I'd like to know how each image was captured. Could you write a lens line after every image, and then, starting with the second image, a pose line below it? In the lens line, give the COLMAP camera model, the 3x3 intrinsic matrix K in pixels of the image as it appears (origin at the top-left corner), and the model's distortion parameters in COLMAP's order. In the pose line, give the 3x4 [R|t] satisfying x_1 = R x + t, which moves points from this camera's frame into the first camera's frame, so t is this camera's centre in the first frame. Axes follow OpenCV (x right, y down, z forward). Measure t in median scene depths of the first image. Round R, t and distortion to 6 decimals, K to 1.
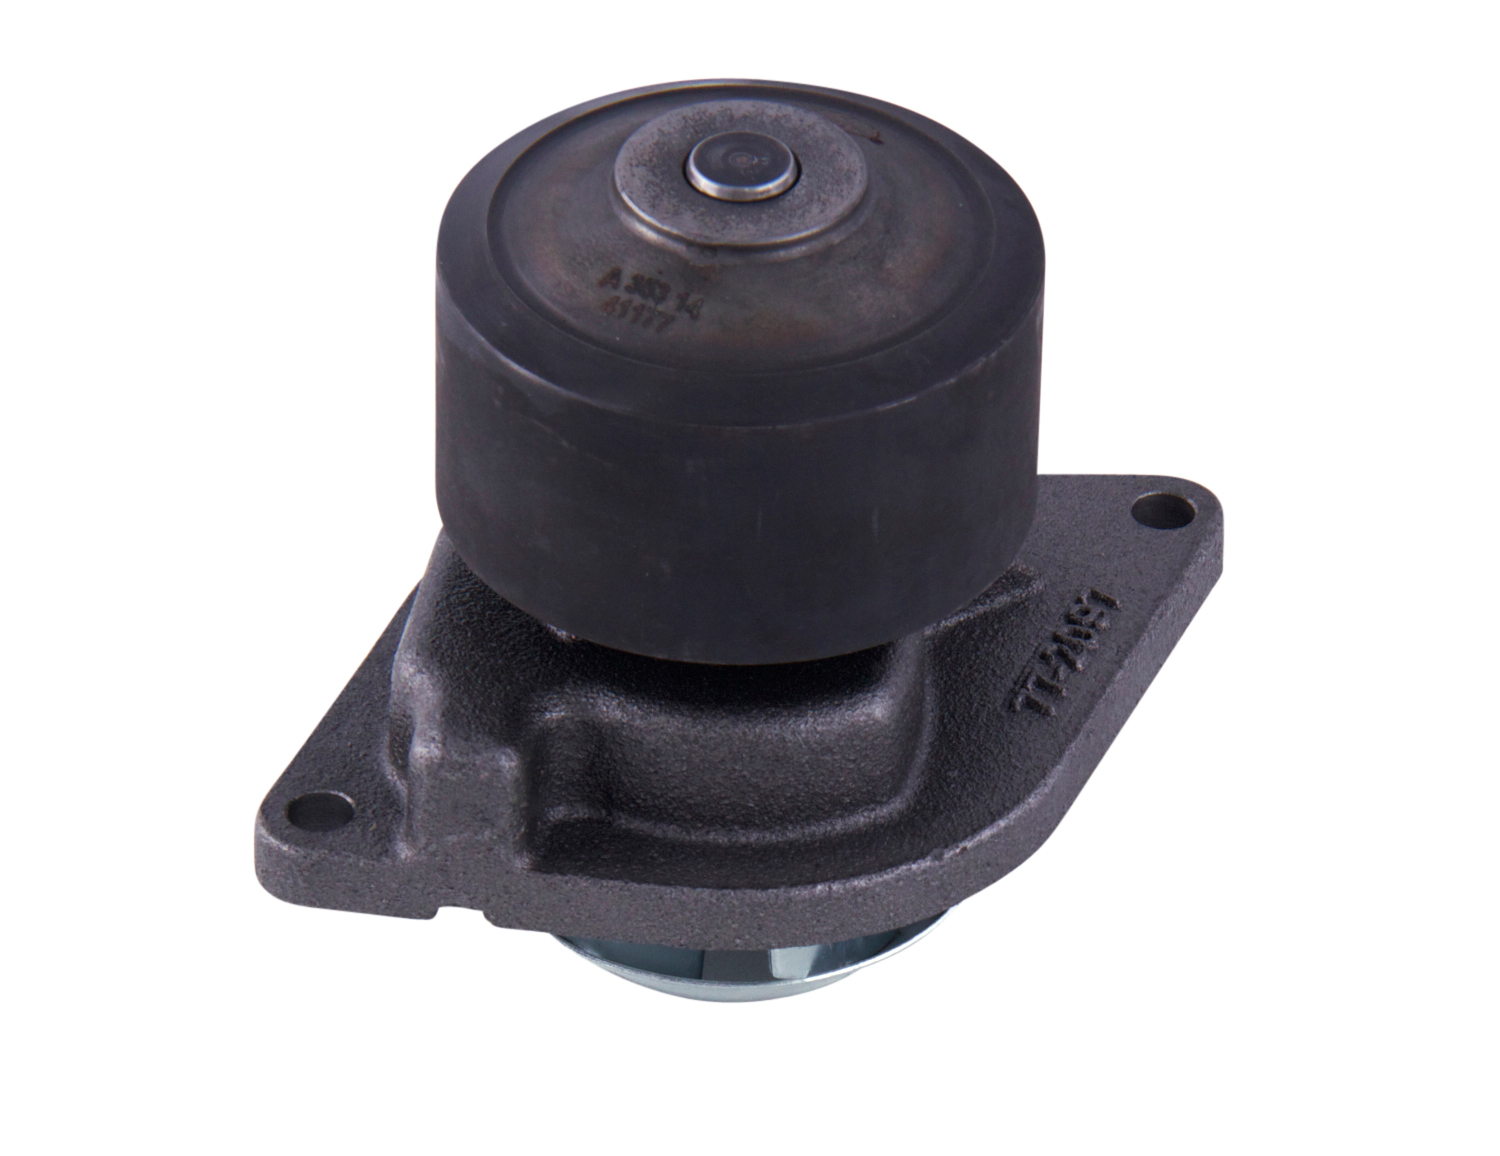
lens RADIAL K [[610.2, 0, 742.3], [0, 610.2, 577.7], [0, 0, 1]] dist [-0.001180, -0.000242]
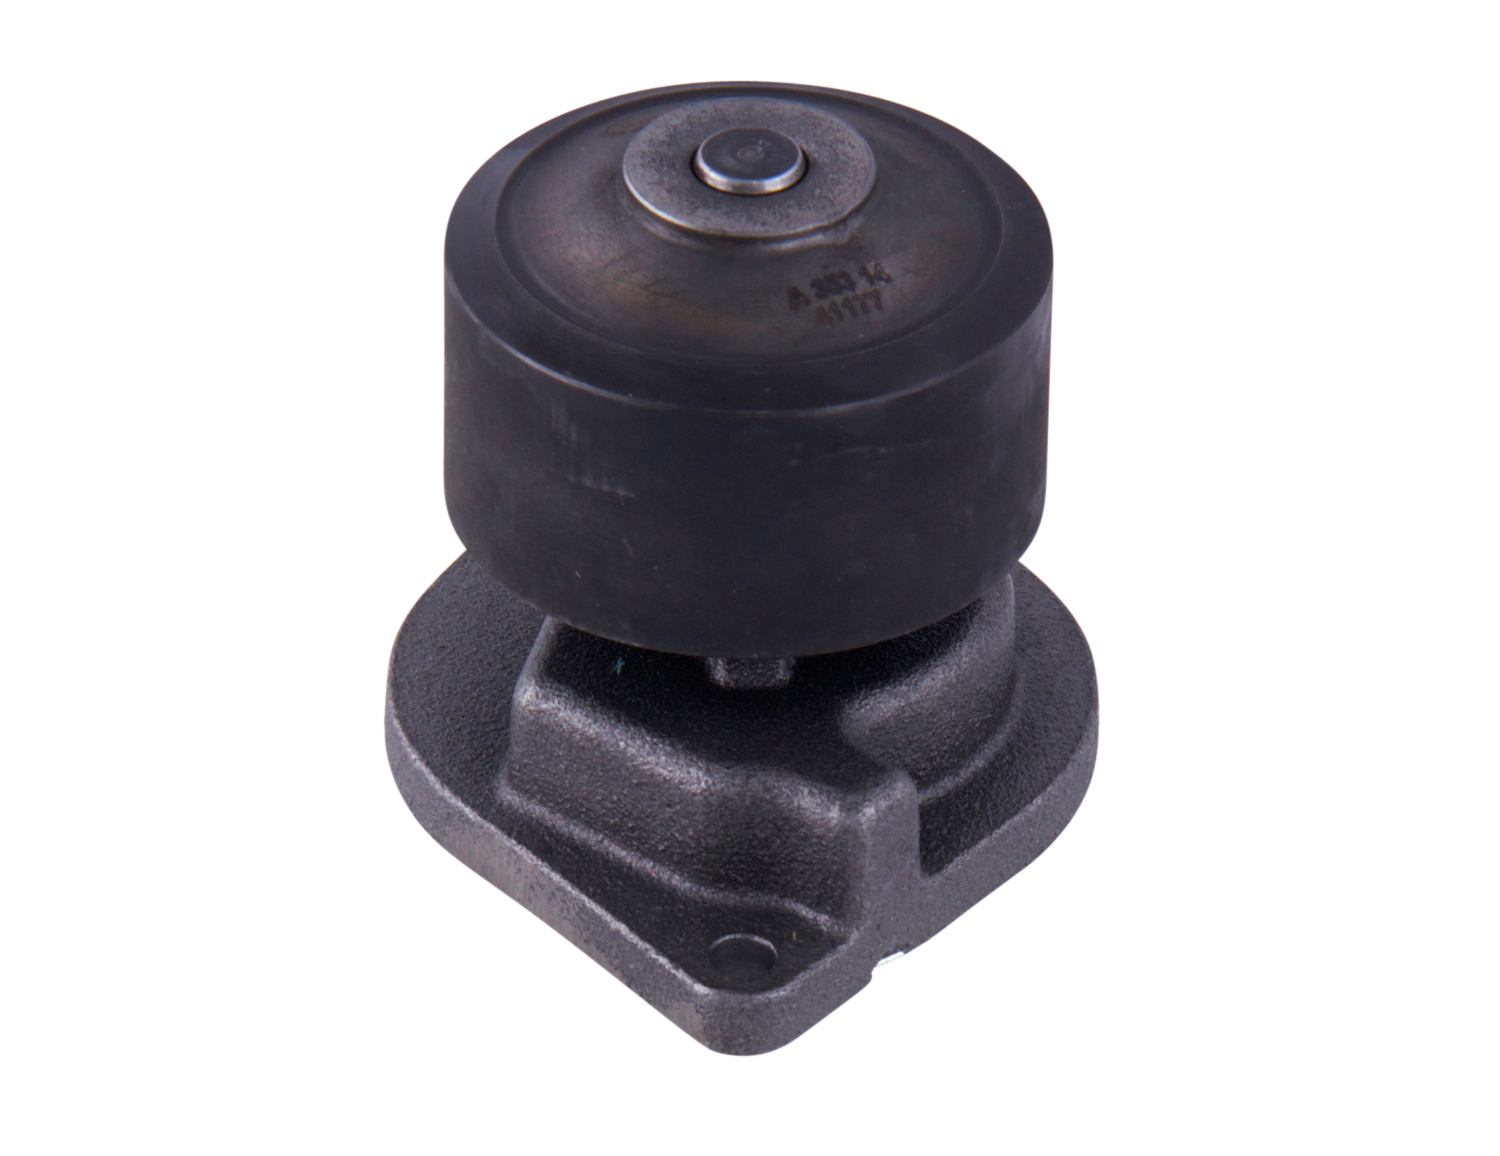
lens RADIAL K [[610.2, 0, 742.3], [0, 610.2, 577.7], [0, 0, 1]] dist [-0.001180, -0.000242]
pose [[0.812924, -0.581138, 0.037851, -0.290643], [0.581065, 0.813736, 0.014028, -0.089682], [-0.038953, 0.010591, 0.999185, 0.005544]]
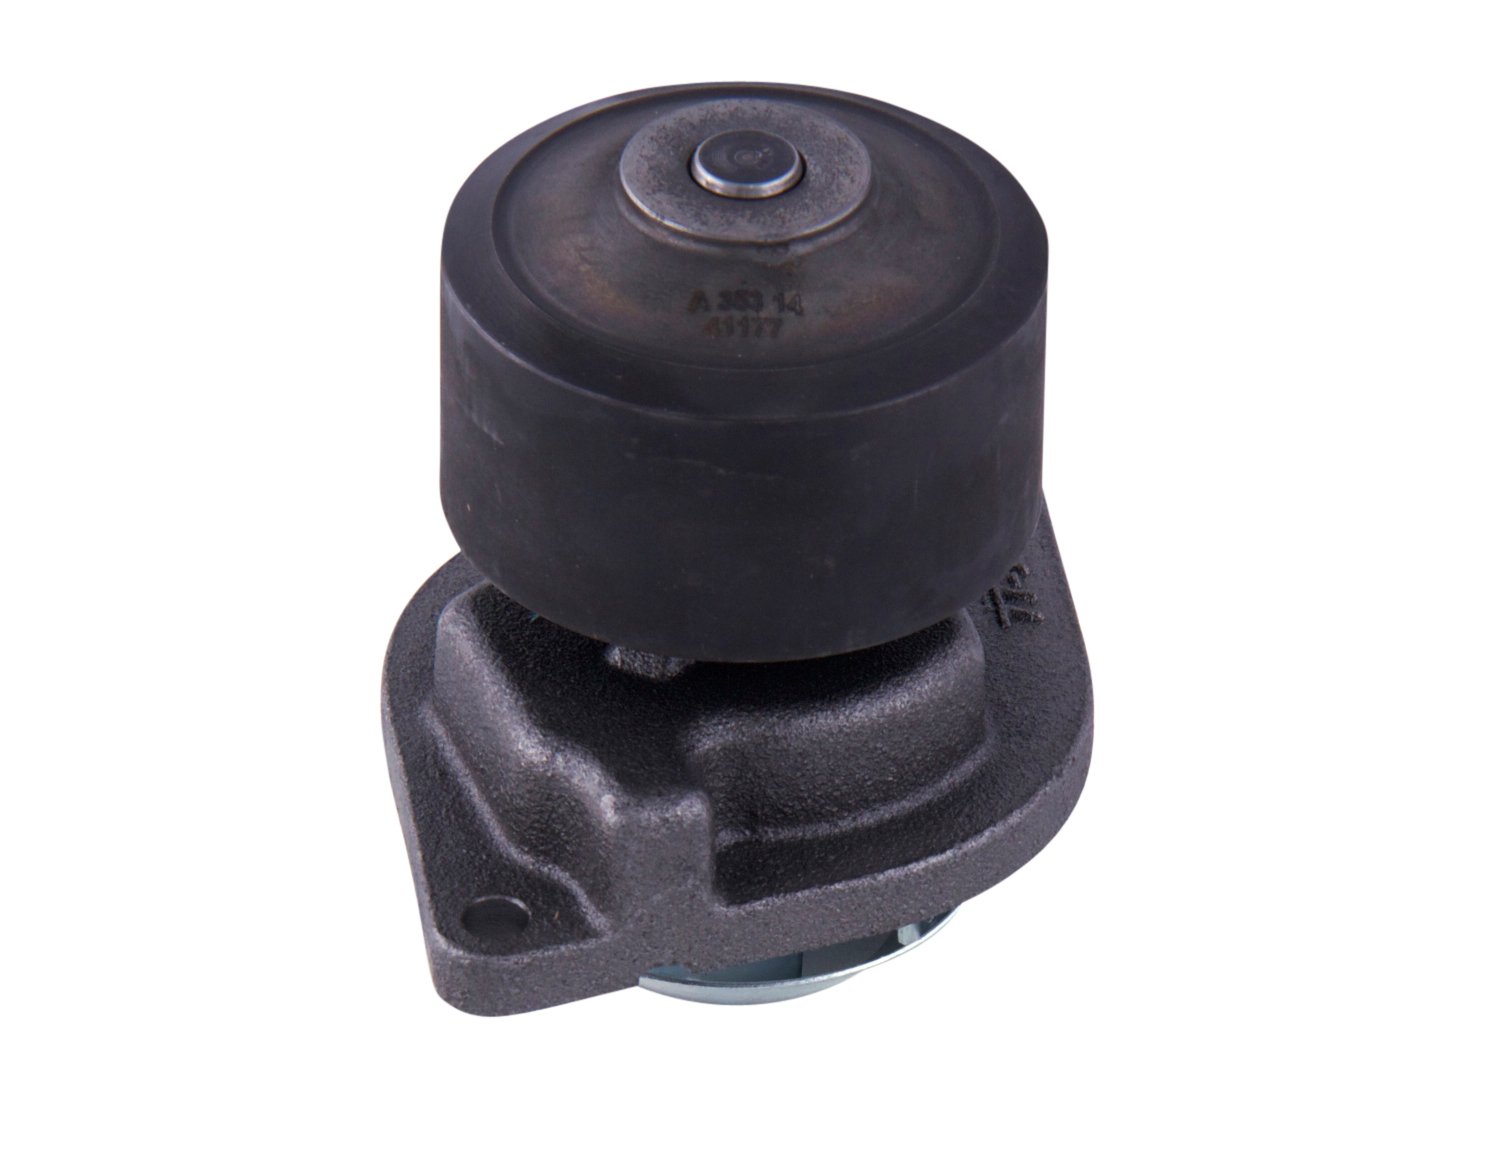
lens RADIAL K [[609.5, 0, 750.0], [0, 609.5, 578.0], [0, 0, 1]] dist [-0.000656, -0.000153]
pose [[0.952083, -0.305175, 0.020144, -0.148394], [0.305146, 0.952295, 0.004568, -0.020587], [-0.020577, 0.001798, 0.999787, 0.001375]]
